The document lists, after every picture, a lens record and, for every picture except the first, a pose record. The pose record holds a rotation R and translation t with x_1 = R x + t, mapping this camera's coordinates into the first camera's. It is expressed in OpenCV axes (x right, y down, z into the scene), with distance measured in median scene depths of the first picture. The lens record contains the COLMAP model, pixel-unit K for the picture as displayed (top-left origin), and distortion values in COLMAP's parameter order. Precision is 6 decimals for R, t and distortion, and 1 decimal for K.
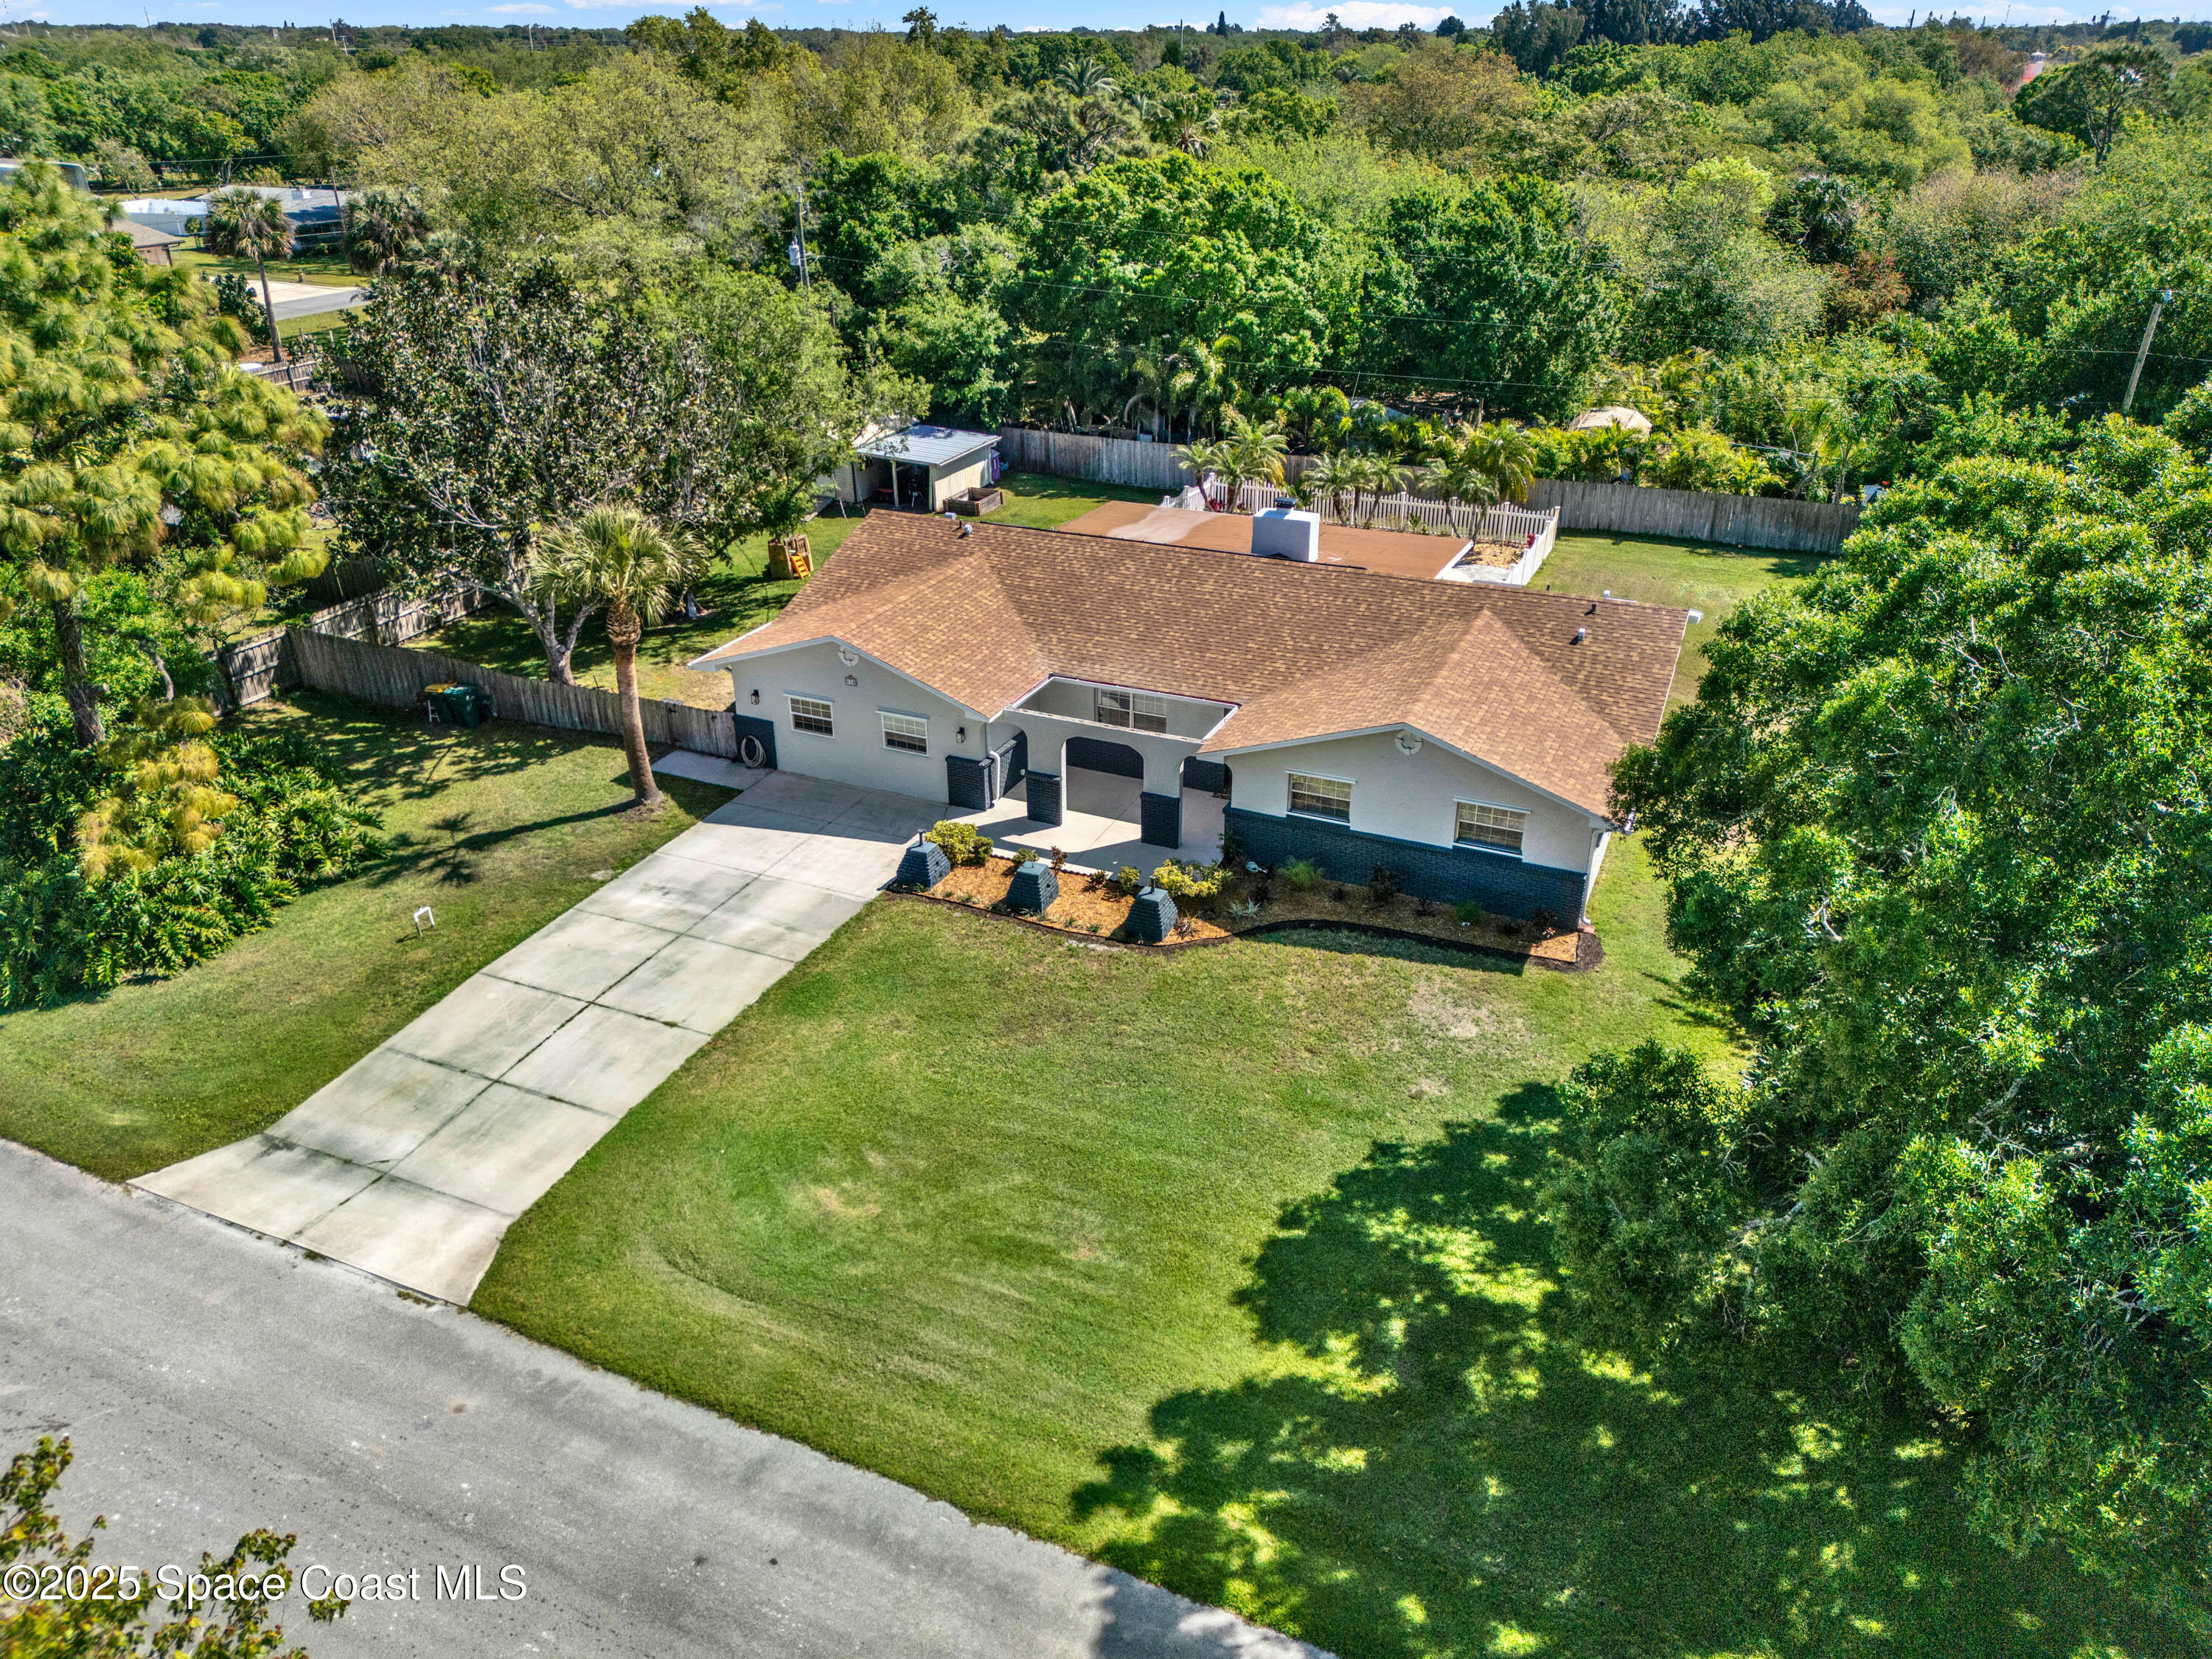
lens RADIAL K [[1569.4, 0, 1122.2], [0, 1569.4, 817.5], [0, 0, 1]] dist [0.062032, -0.054754]
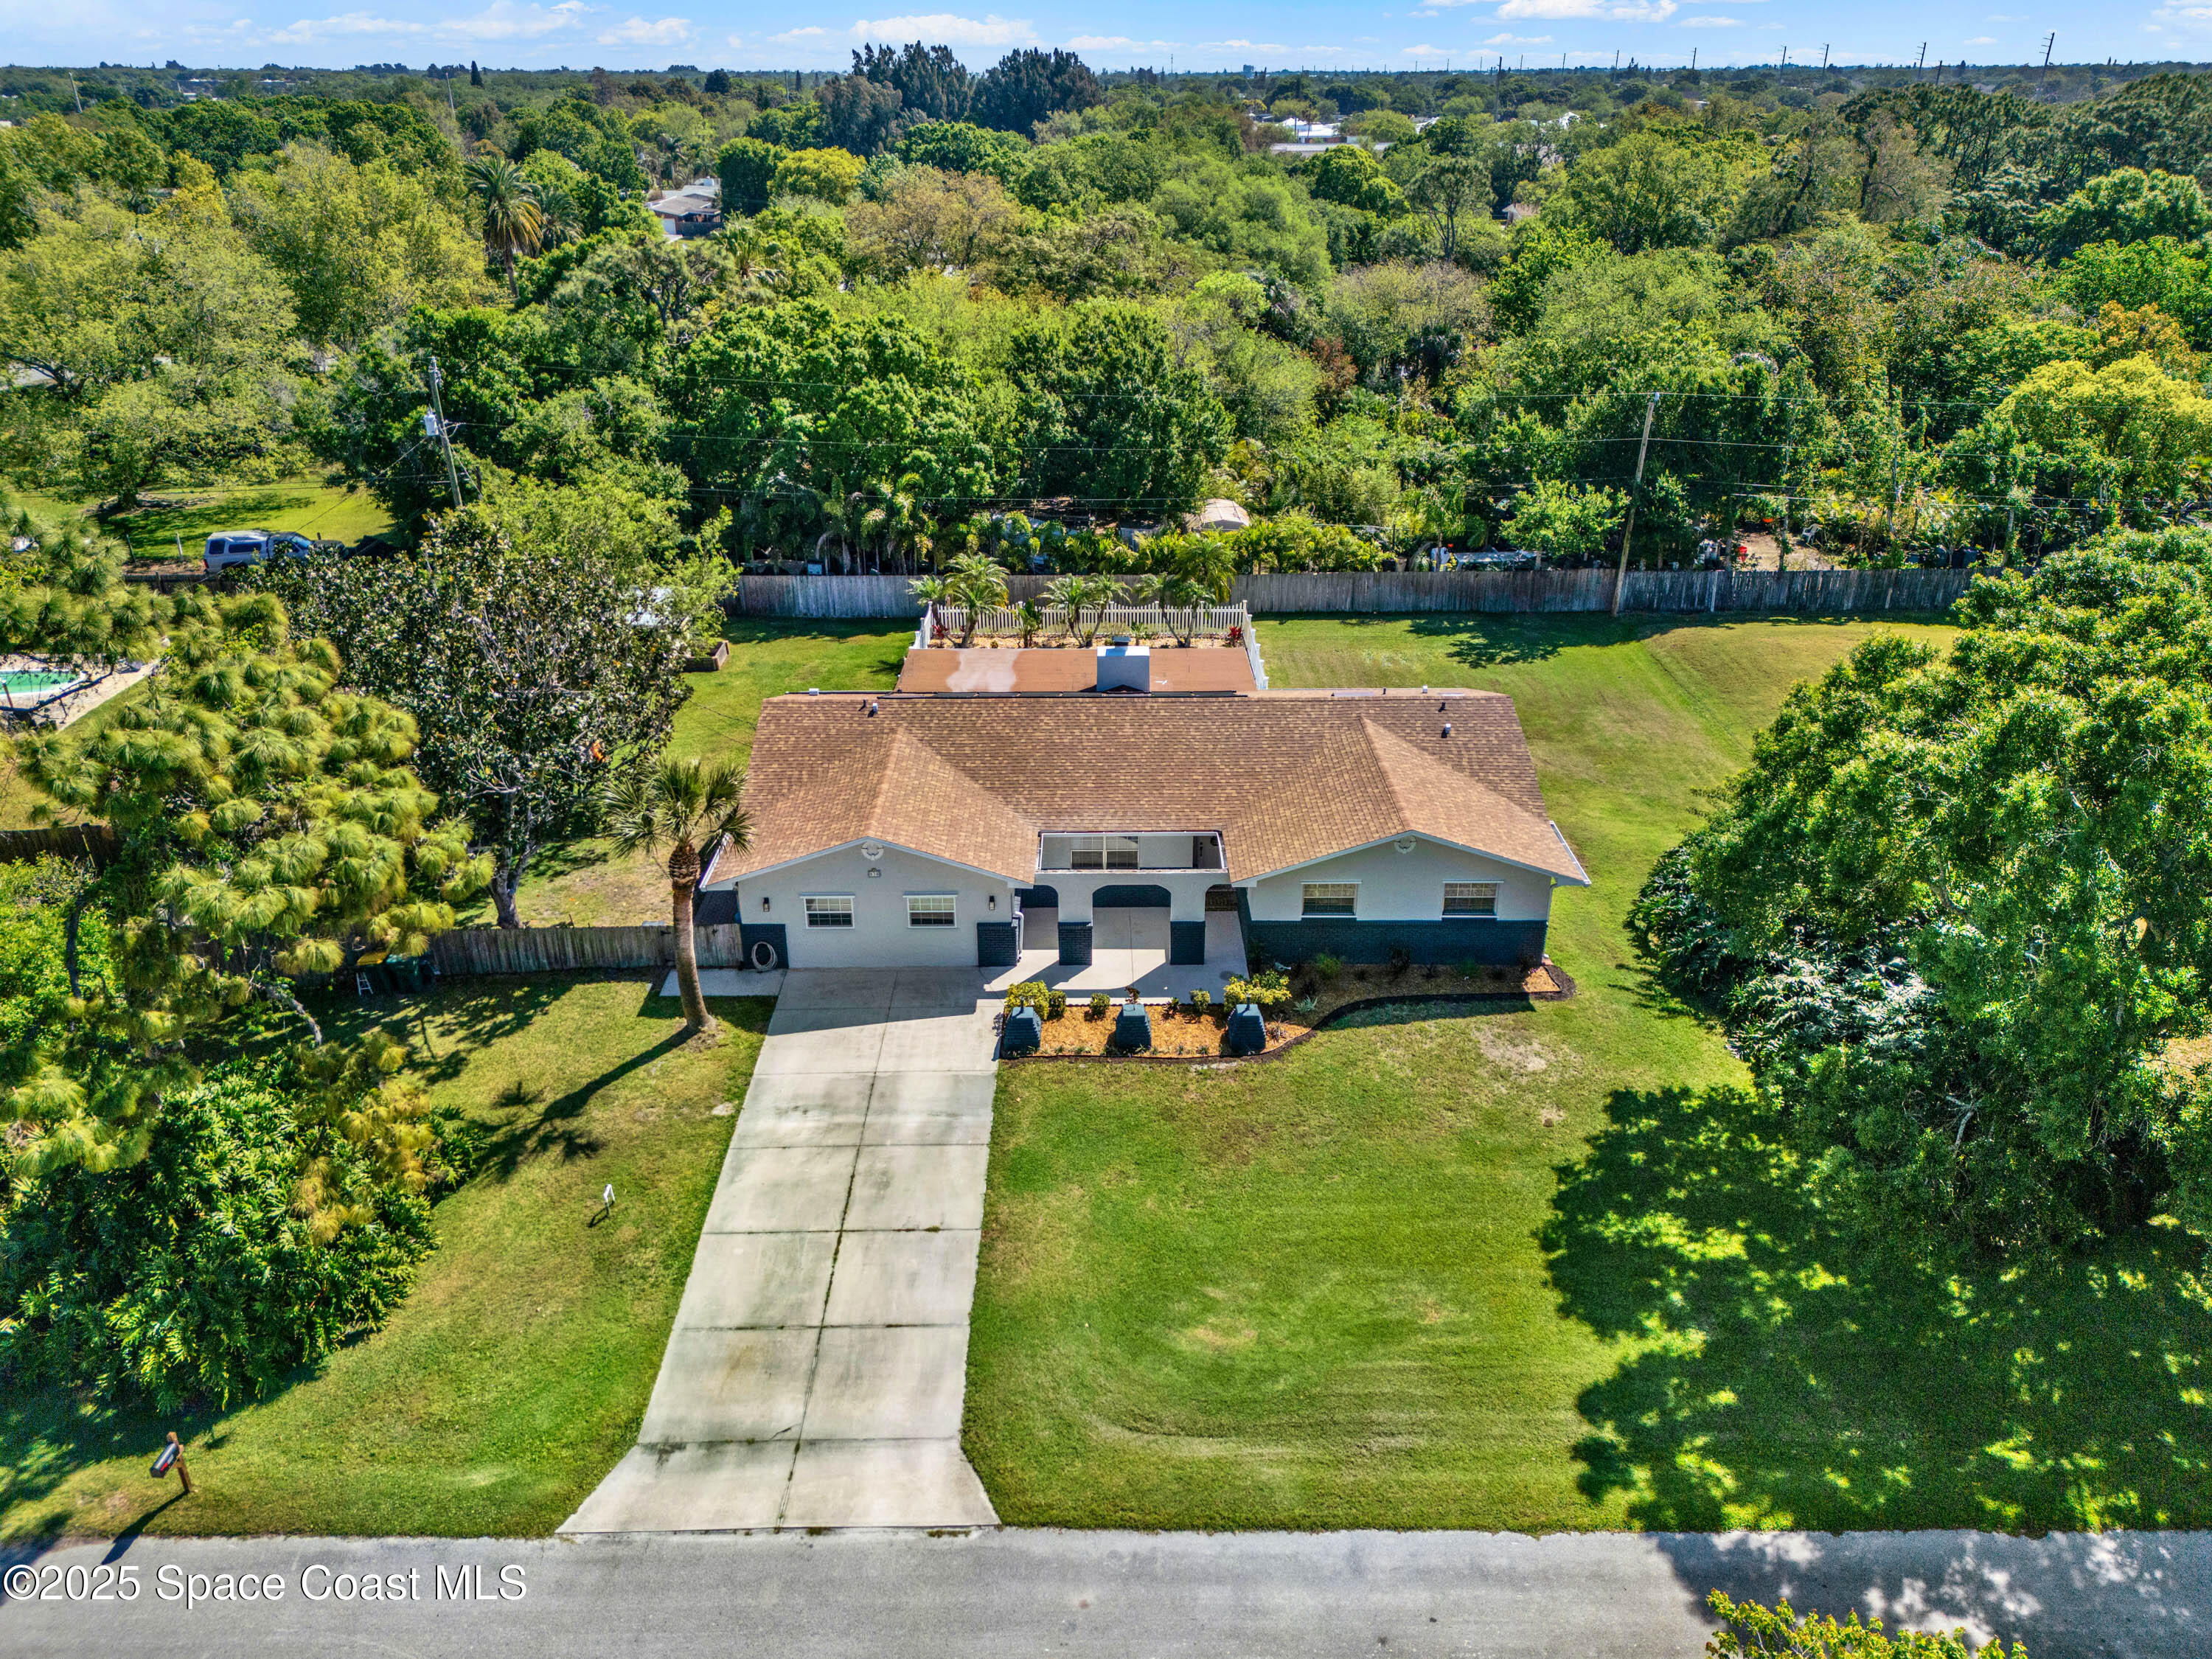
lens RADIAL K [[1569.4, 0, 1118.4], [0, 1569.4, 812.6], [0, 0, 1]] dist [0.062032, -0.054754]
pose [[0.908650, -0.173389, 0.379856, -0.578903], [0.182018, 0.983204, 0.013391, -0.153666], [-0.375798, 0.056973, 0.924949, -0.068223]]
